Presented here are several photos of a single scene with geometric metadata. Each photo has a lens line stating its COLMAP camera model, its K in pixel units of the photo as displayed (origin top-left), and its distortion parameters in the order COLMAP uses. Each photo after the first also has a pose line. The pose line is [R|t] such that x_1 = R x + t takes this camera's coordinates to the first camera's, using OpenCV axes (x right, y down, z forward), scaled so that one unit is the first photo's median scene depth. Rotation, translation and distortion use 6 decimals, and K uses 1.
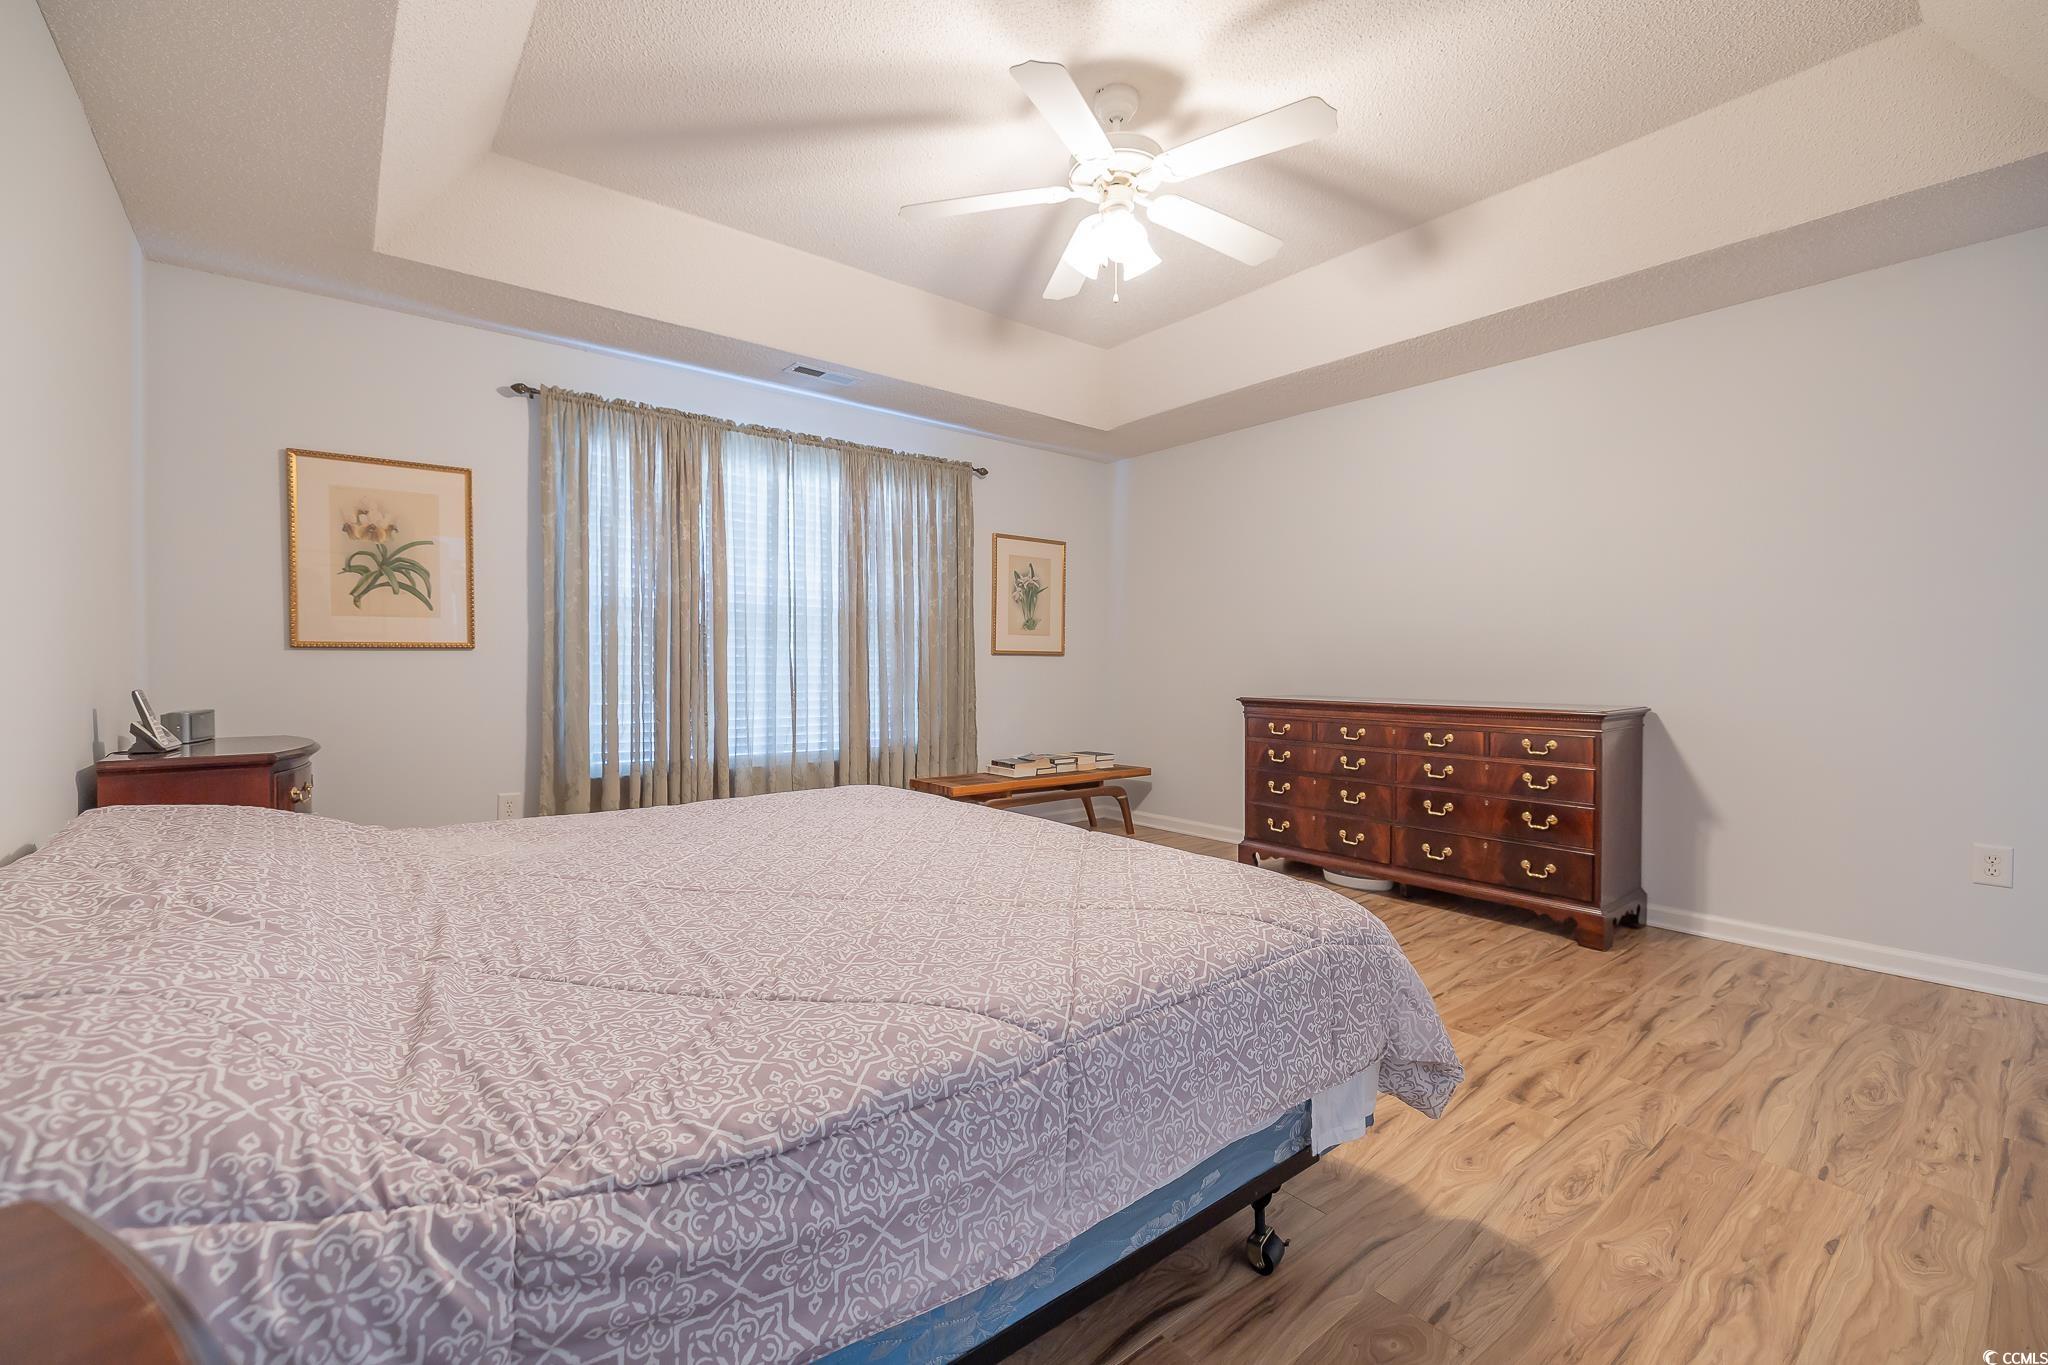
lens RADIAL K [[874.4, 0, 994.3], [0, 874.4, 671.4], [0, 0, 1]] dist [-0.000678, -0.000227]
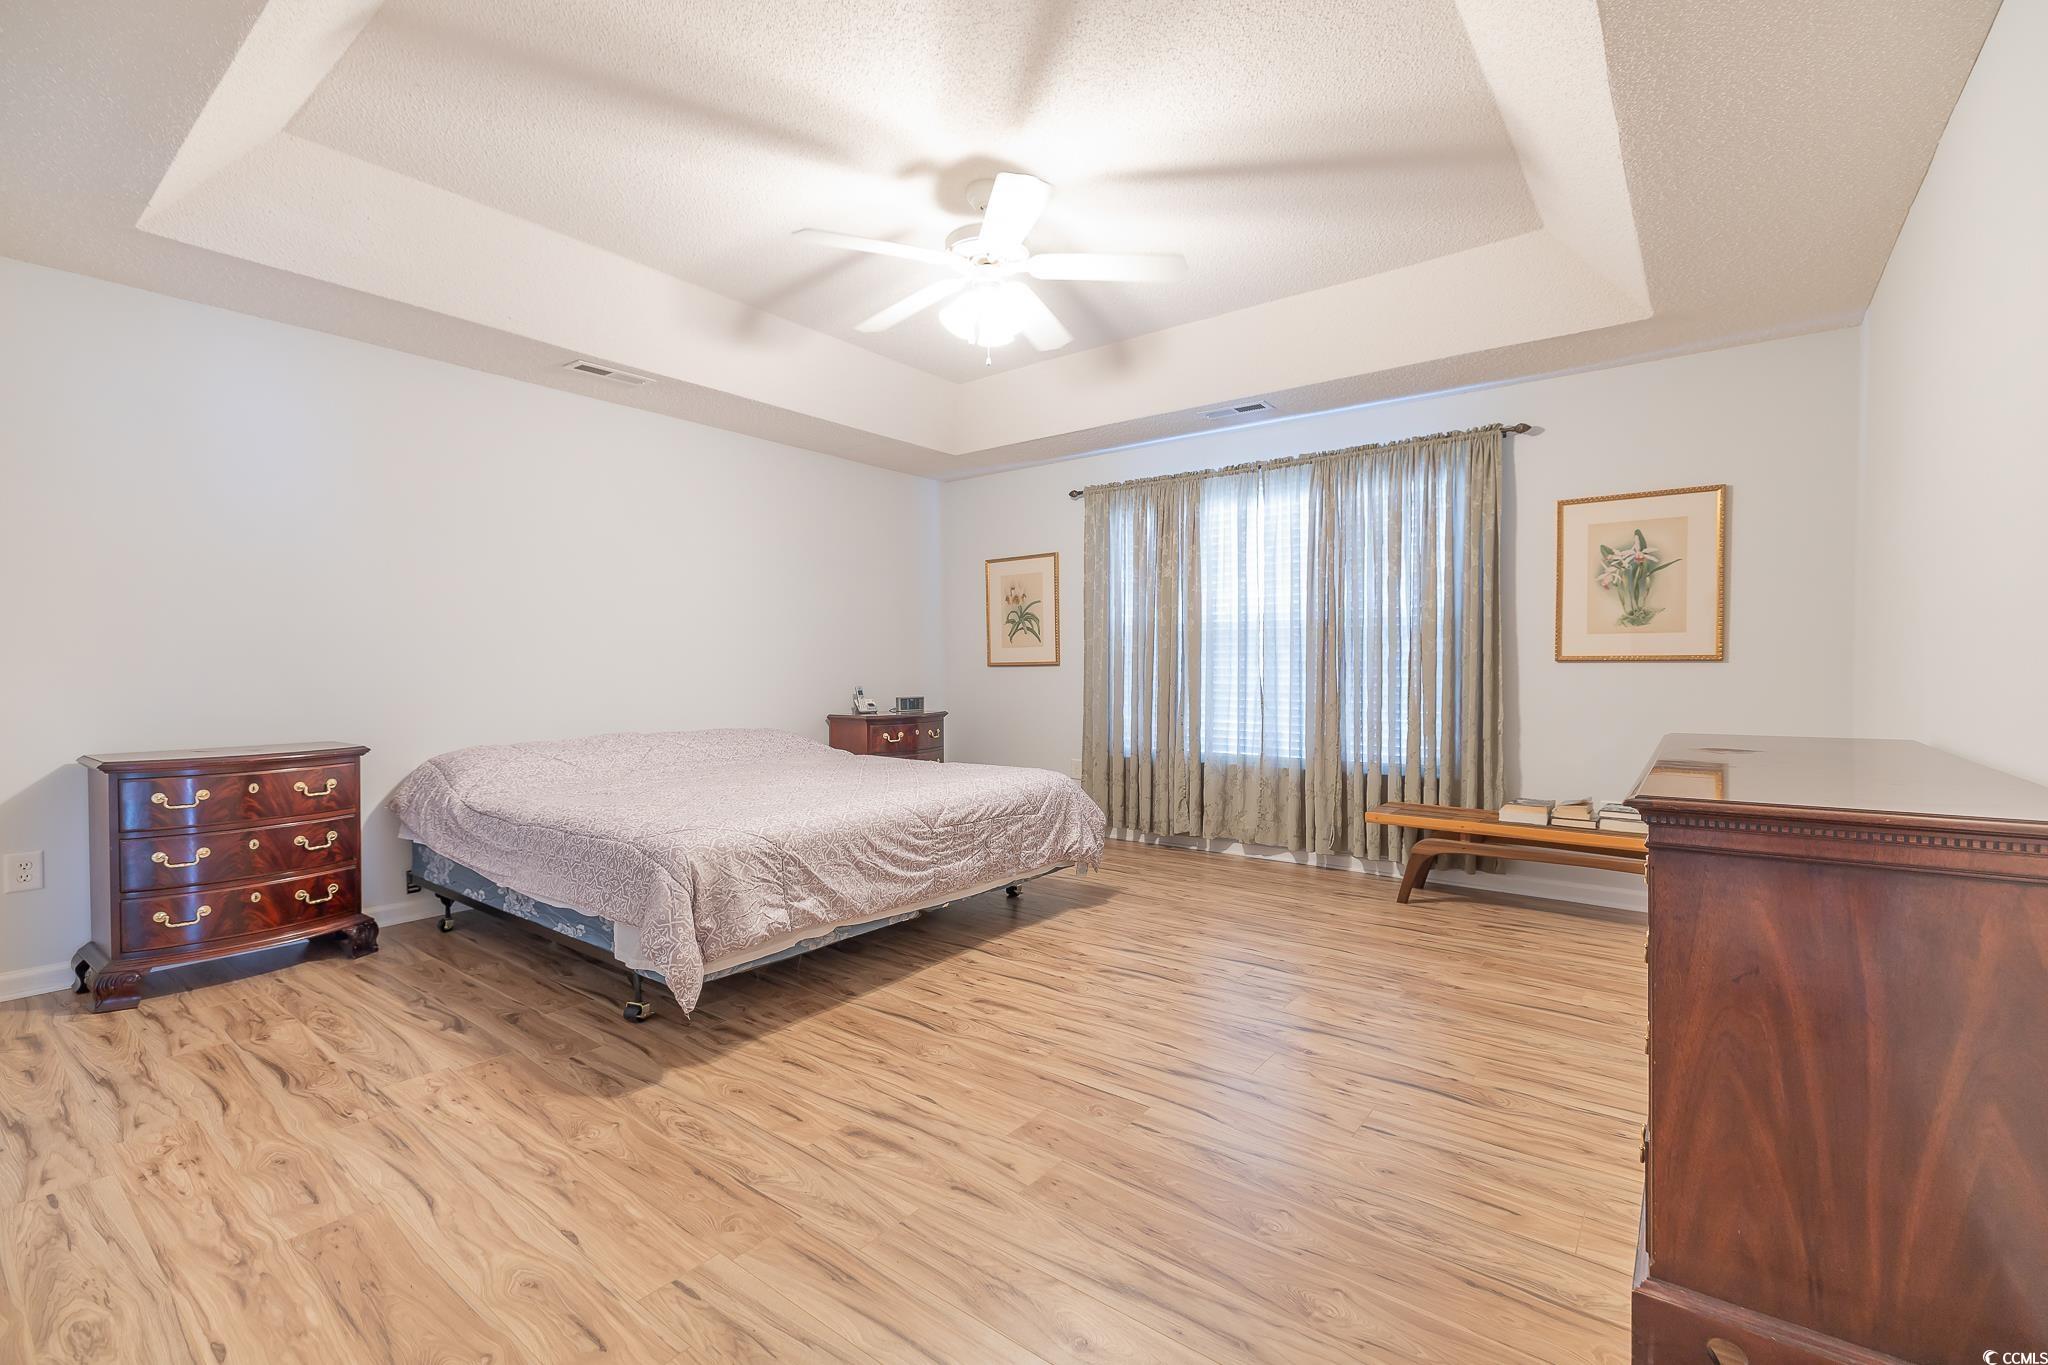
lens RADIAL K [[856.2, 0, 1013.7], [0, 856.2, 677.3], [0, 0, 1]] dist [0.001469, 0.000145]
pose [[0.247793, 0.005123, -0.968799, 0.912696], [-0.004820, 0.999980, 0.004055, -0.010075], [0.968801, 0.003665, 0.247813, 0.549834]]
